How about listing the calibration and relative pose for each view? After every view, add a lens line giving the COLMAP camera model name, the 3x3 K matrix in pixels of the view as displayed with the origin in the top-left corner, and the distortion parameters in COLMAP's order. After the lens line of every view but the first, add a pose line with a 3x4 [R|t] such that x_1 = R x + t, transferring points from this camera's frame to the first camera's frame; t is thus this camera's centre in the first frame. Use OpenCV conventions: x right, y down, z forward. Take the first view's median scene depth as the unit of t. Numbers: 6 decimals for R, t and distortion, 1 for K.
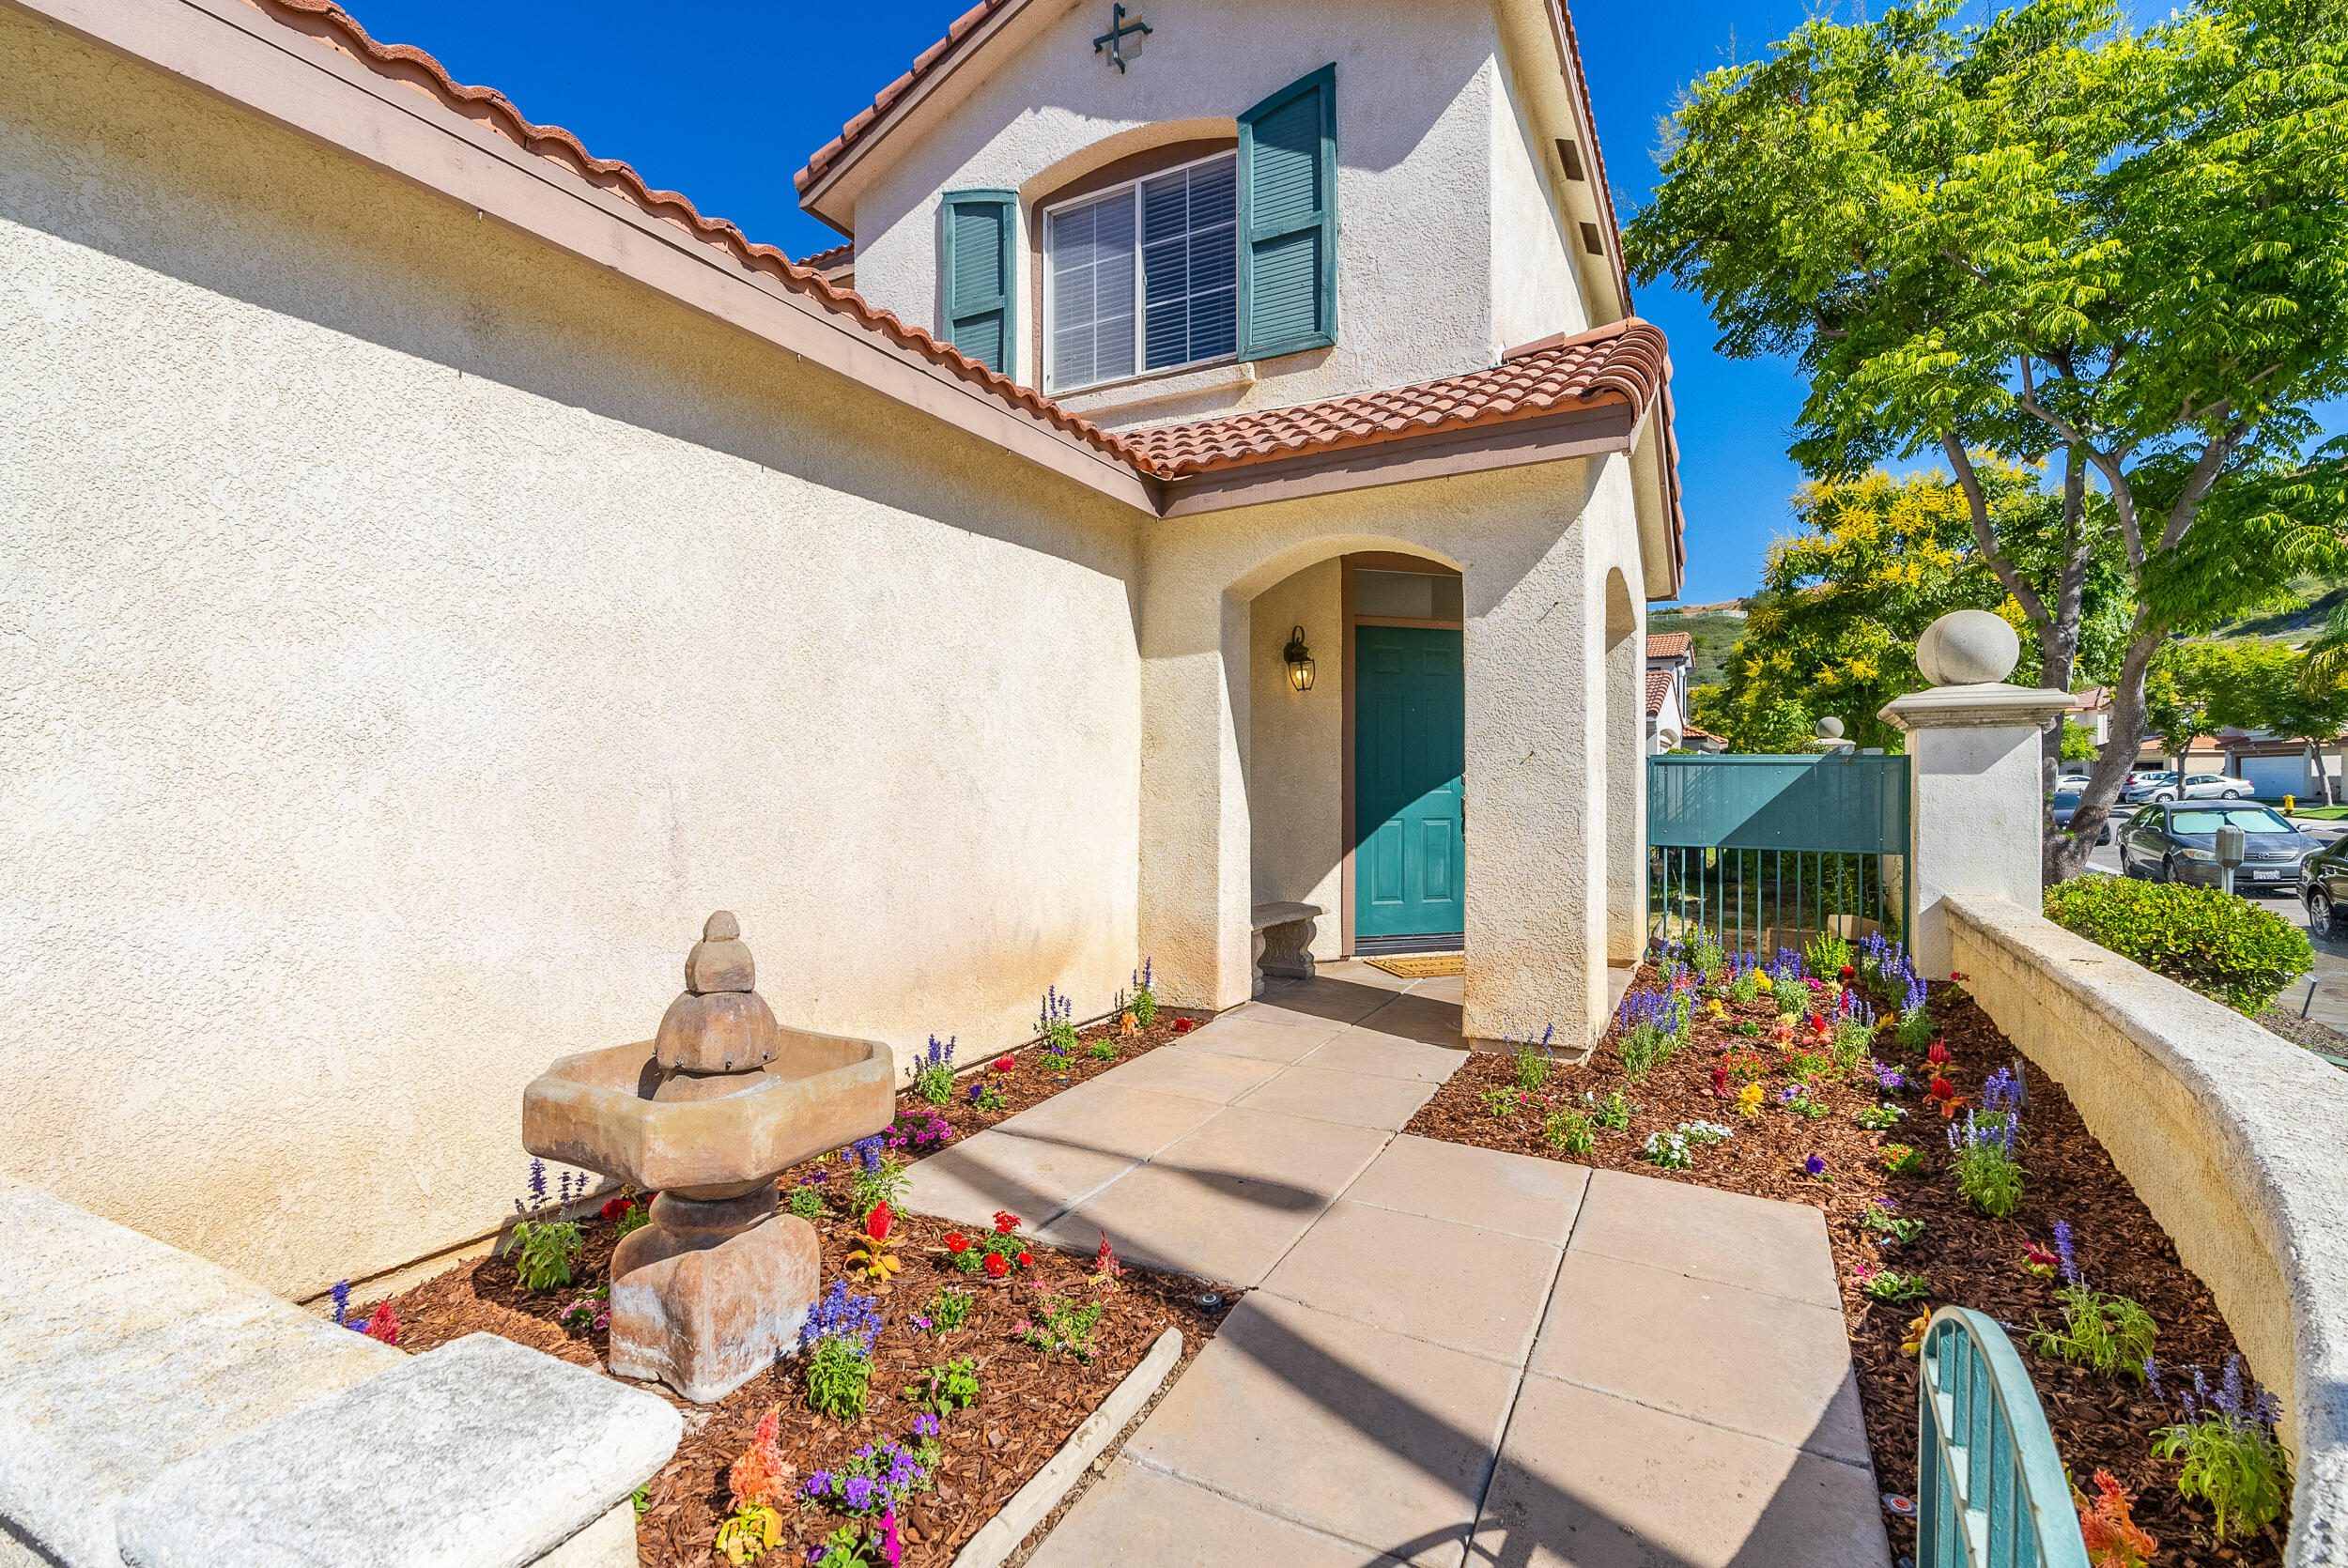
lens RADIAL K [[1042.4, 0, 1170.0], [0, 1042.4, 792.2], [0, 0, 1]] dist [-0.003929, 0.000223]
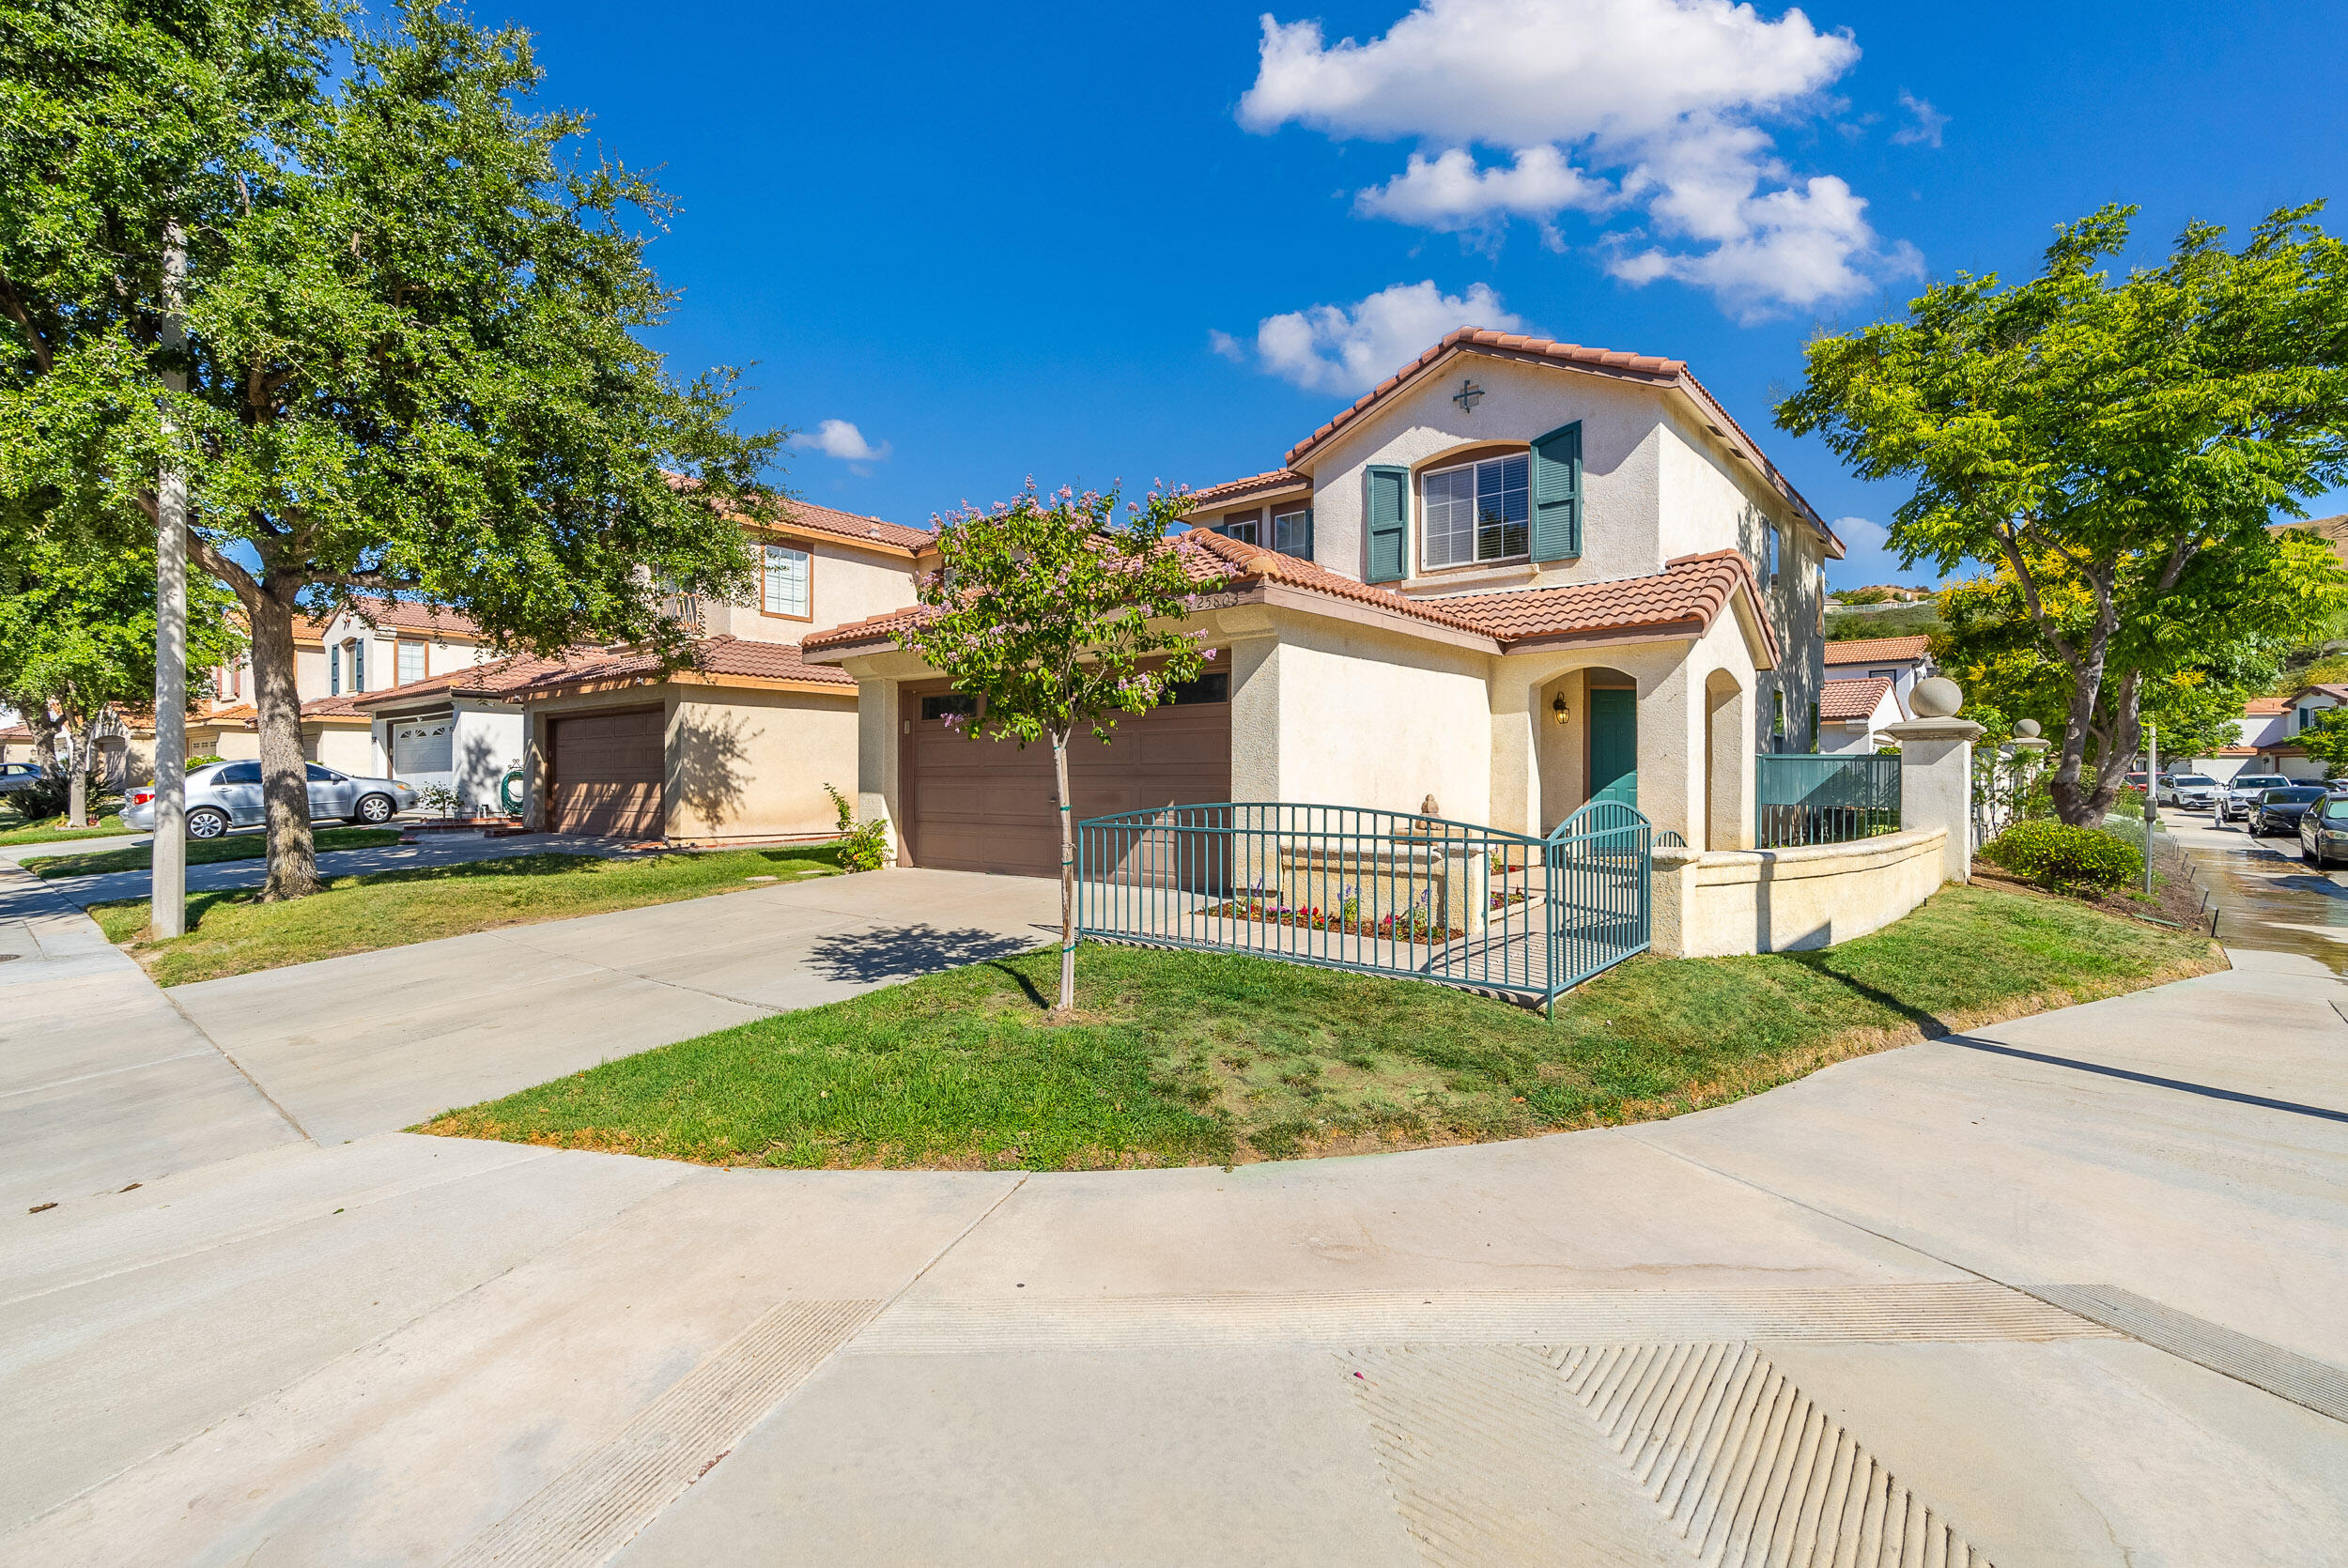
lens RADIAL K [[1042.4, 0, 1181.2], [0, 1042.4, 784.0], [0, 0, 1]] dist [-0.003929, 0.000223]
pose [[0.979797, 0.004028, -0.199952, -0.194698], [-0.004989, 0.999978, -0.004304, 0.032693], [0.199930, 0.005214, 0.979796, -1.133331]]
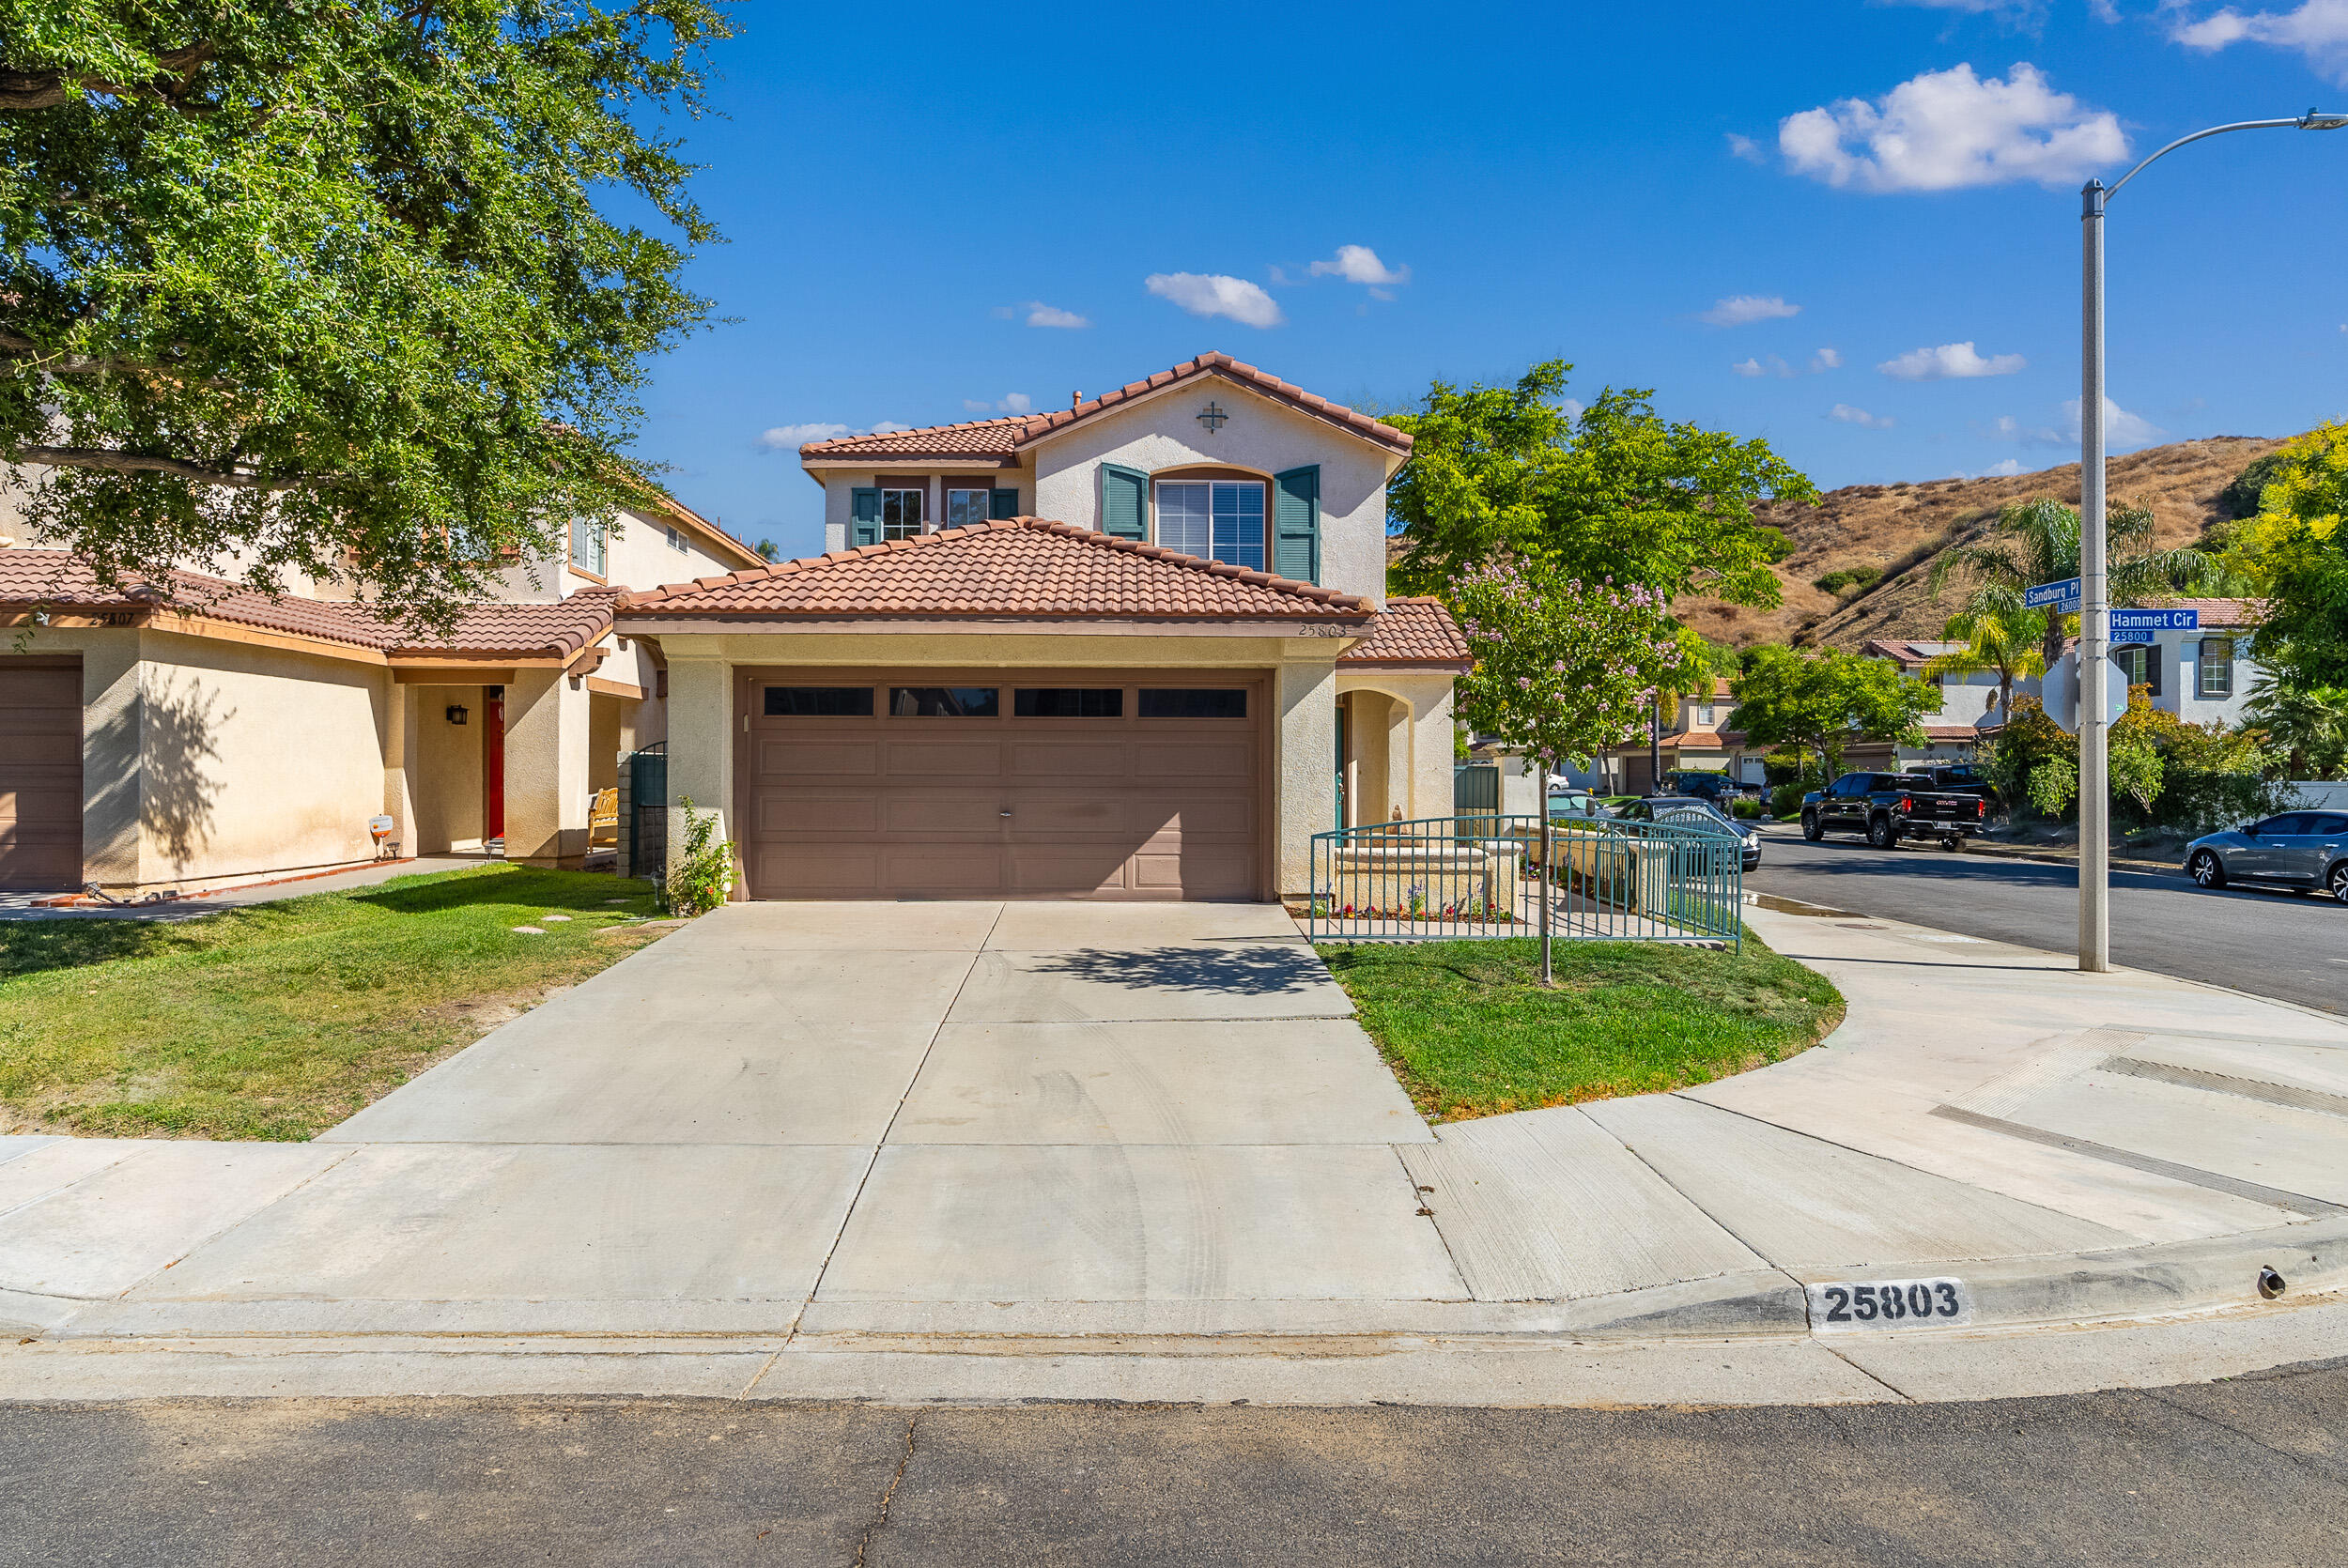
lens RADIAL K [[1308.6, 0, 1167.7], [0, 1308.6, 778.1], [0, 0, 1]] dist [-0.008438, 0.001042]
pose [[0.874067, 0.005450, 0.485774, -1.471764], [-0.001719, 0.999966, -0.008126, 0.015338], [-0.485802, 0.006268, 0.874047, -1.305781]]
